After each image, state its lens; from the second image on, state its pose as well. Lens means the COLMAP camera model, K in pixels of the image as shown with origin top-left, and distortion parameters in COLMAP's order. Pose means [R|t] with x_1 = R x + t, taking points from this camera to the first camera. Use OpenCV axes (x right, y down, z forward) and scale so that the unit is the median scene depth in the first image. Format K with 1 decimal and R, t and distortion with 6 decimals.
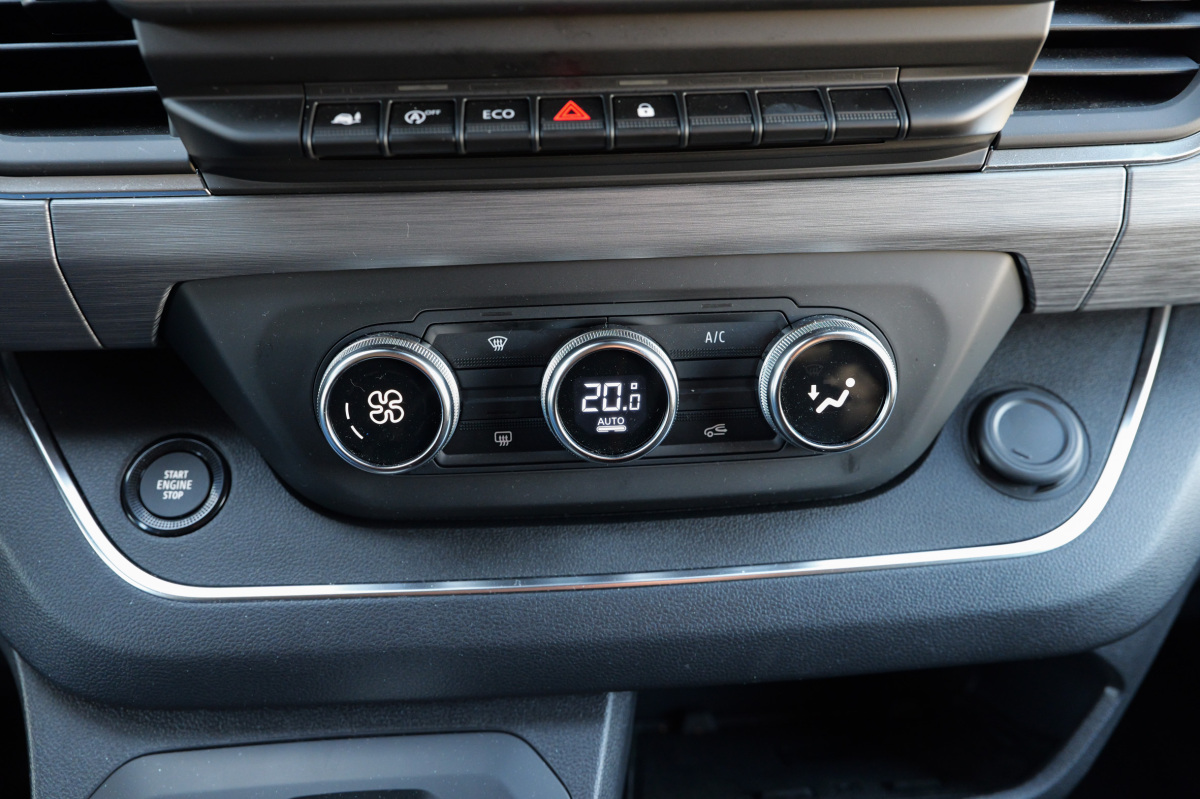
lens RADIAL K [[1050.9, 0, 605.2], [0, 1050.9, 401.3], [0, 0, 1]] dist [-0.013227, 0.017217]
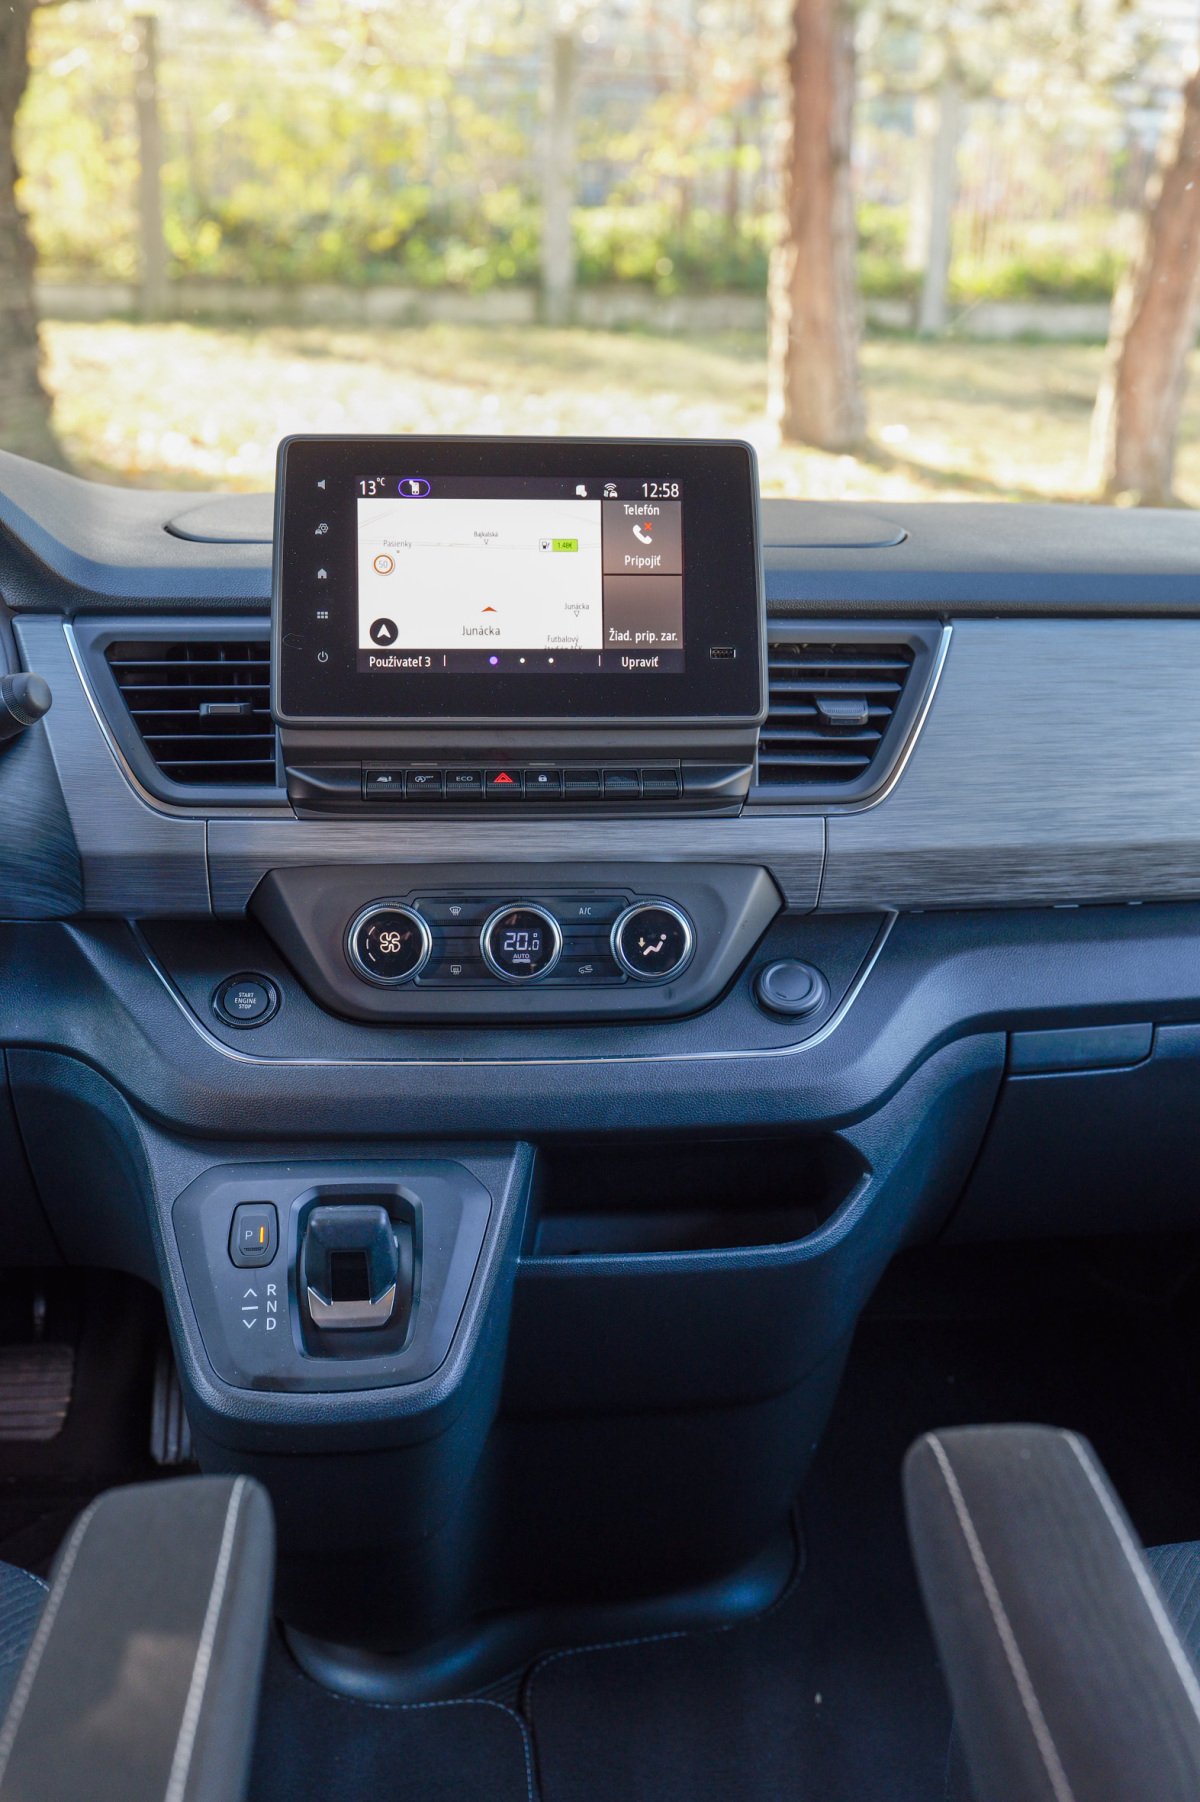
lens RADIAL K [[1943.1, 0, 586.2], [0, 1943.1, 892.9], [0, 0, 1]] dist [0.014999, 0.000000]
pose [[0.999659, 0.020839, 0.015750, 0.058968], [-0.016910, 0.975832, -0.217868, 0.603515], [-0.019909, 0.217527, 0.975851, -2.091101]]
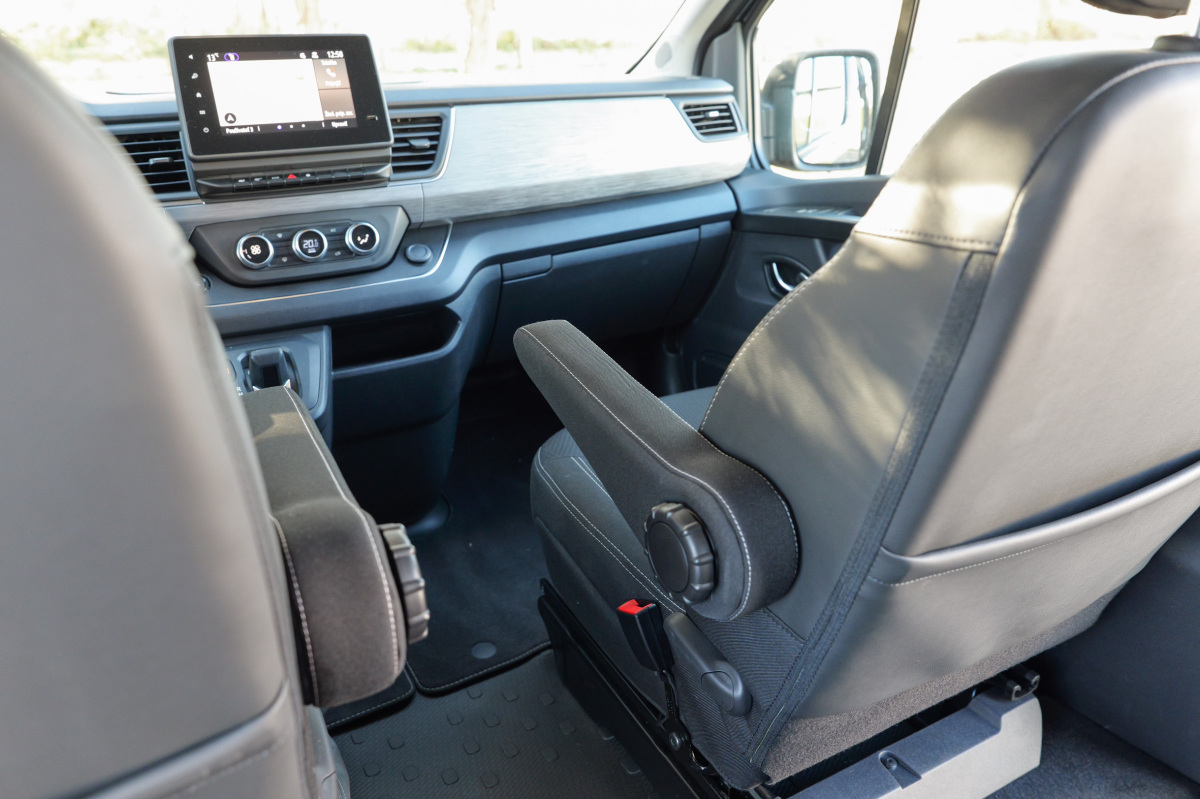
lens RADIAL K [[897.9, 0, 603.1], [0, 897.9, 404.0], [0, 0, 1]] dist [-0.009478, 0.013996]
pose [[0.912857, -0.165535, 0.373216, -0.375574], [0.220682, 0.969131, -0.109926, 1.282556], [-0.343499, 0.182708, 0.921209, -2.623296]]
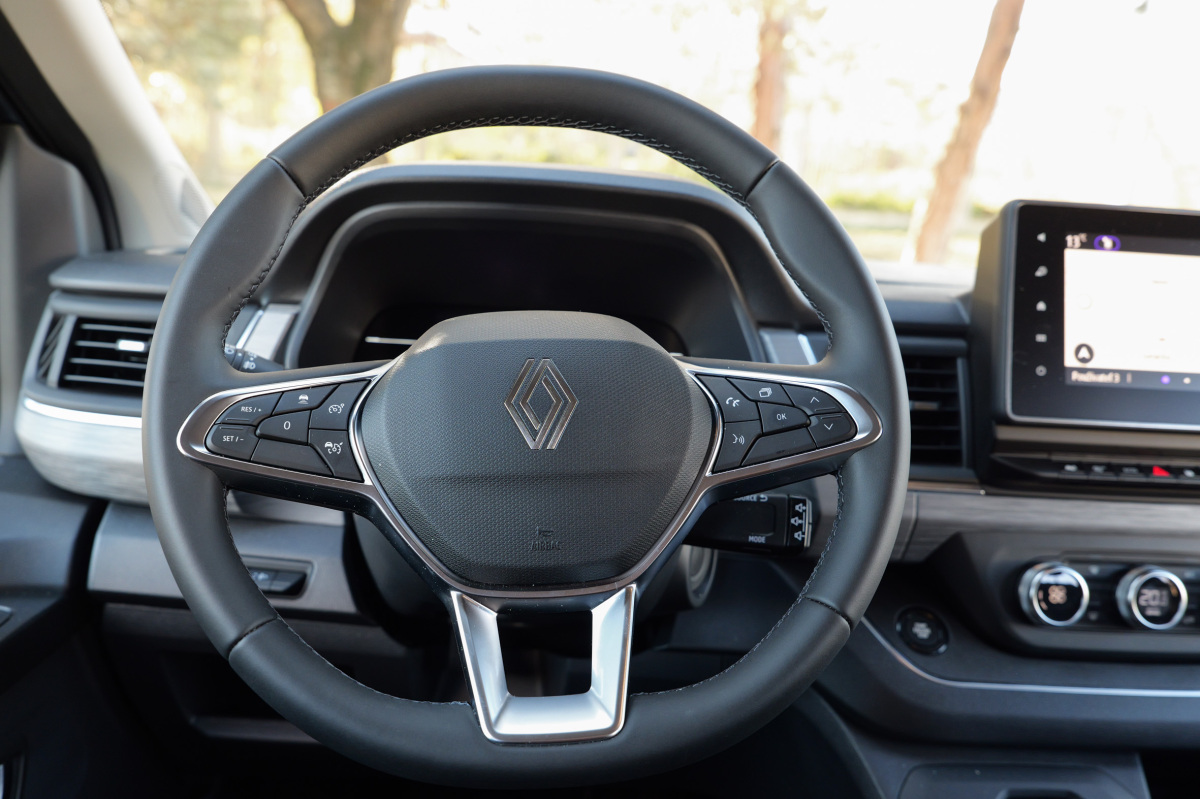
lens RADIAL K [[930.3, 0, 561.0], [0, 930.3, 422.7], [0, 0, 1]] dist [-0.032251, 0.028883]
pose [[0.997489, 0.069956, -0.011049, -1.227701], [-0.070257, 0.957714, -0.279011, 0.268252], [-0.008937, 0.279087, 0.960224, -0.928649]]
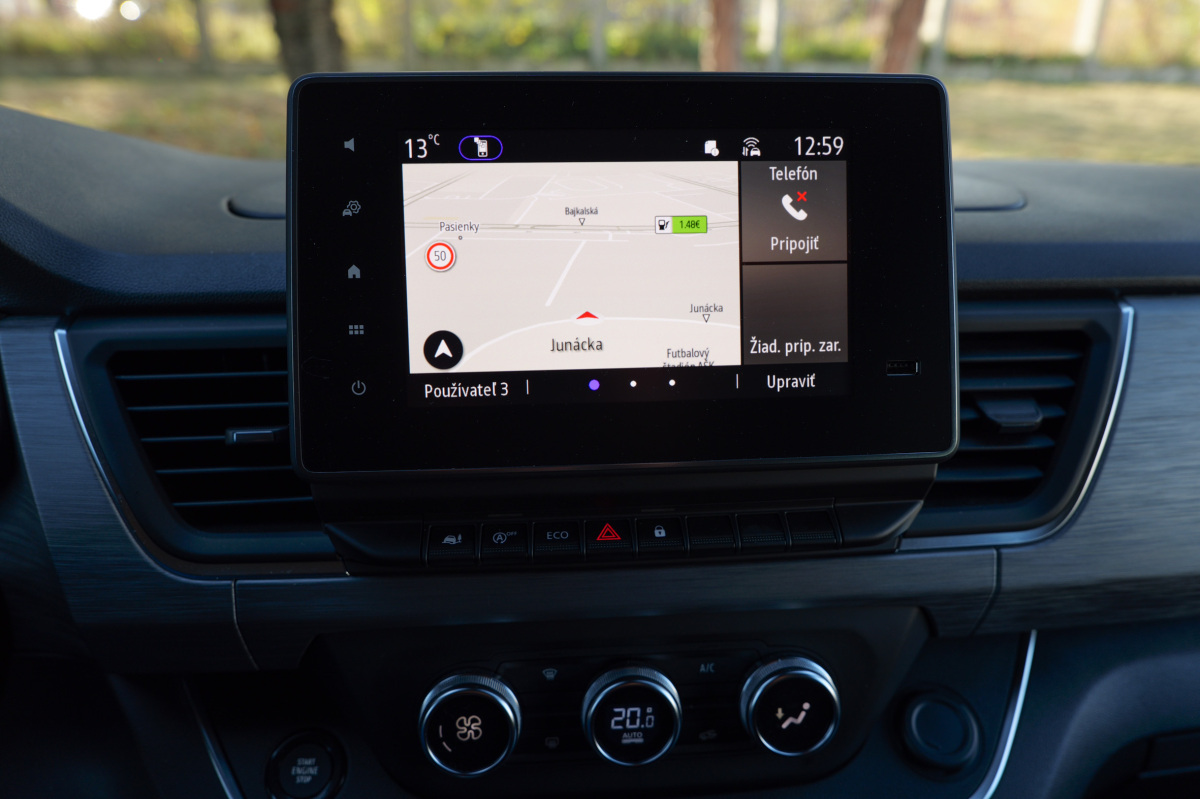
lens RADIAL K [[850.5, 0, 607.5], [0, 850.5, 396.6], [0, 0, 1]] dist [-0.008899, -0.001316]
pose [[0.999946, 0.006273, 0.008333, -0.039197], [-0.004984, 0.989175, -0.146658, -0.257279], [-0.009163, 0.146608, 0.989152, -0.158979]]
